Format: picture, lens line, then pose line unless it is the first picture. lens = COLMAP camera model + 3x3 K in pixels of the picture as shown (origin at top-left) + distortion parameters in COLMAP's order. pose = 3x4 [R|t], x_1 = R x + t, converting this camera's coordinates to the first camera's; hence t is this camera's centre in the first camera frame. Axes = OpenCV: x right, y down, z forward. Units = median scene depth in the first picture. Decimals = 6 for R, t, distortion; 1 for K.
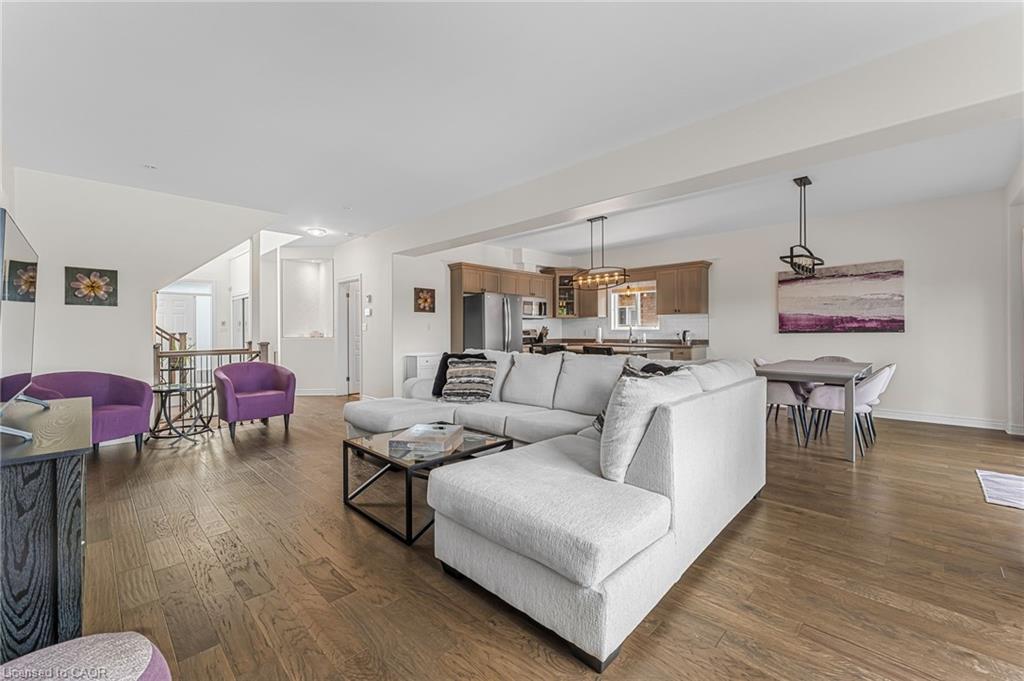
lens RADIAL K [[459.4, 0, 517.5], [0, 459.4, 335.7], [0, 0, 1]] dist [0.000497, 0.000231]
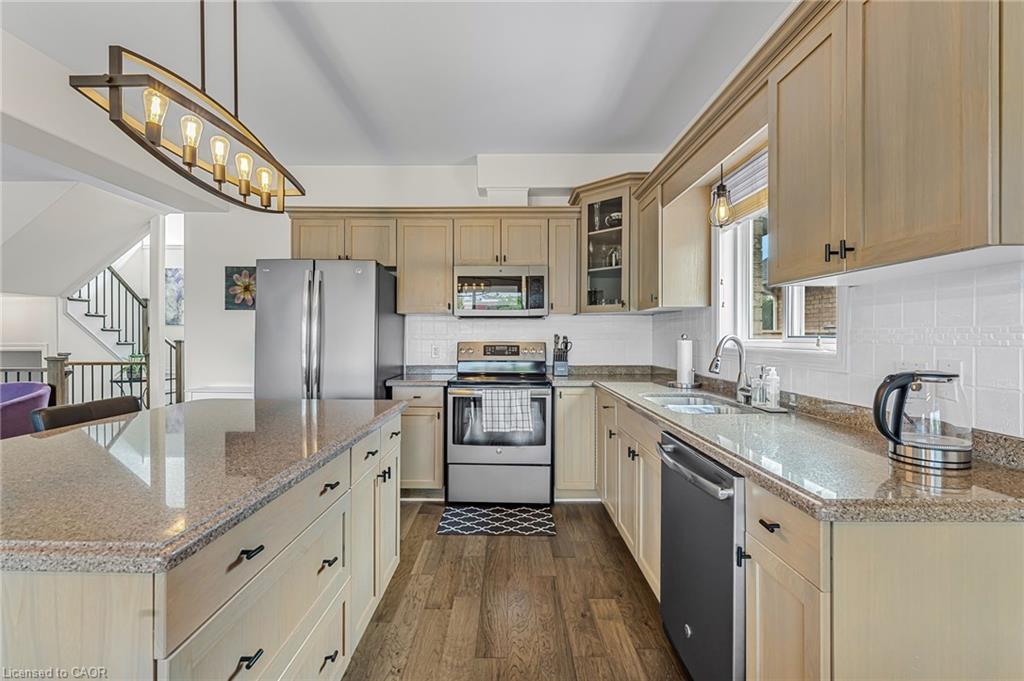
lens RADIAL K [[459.4, 0, 517.5], [0, 459.4, 335.7], [0, 0, 1]] dist [0.000497, 0.000231]
pose [[0.677706, 0.008879, -0.735279, 0.353972], [-0.010725, 0.999940, 0.002190, -0.020745], [0.735255, 0.006402, 0.677760, 0.728810]]
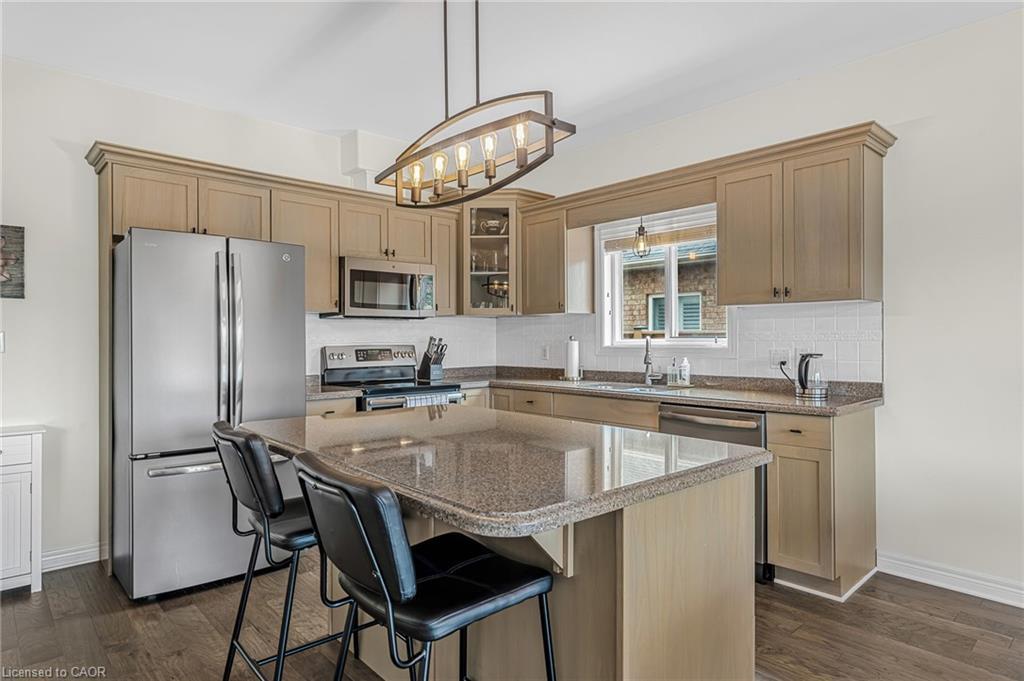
lens RADIAL K [[572.9, 0, 537.4], [0, 572.9, 317.9], [0, 0, 1]] dist [-0.004419, -0.000371]
pose [[0.998014, 0.000283, -0.062996, 0.186960], [-0.002712, 0.999256, -0.038470, -0.018654], [0.062938, 0.038564, 0.997272, 0.542222]]
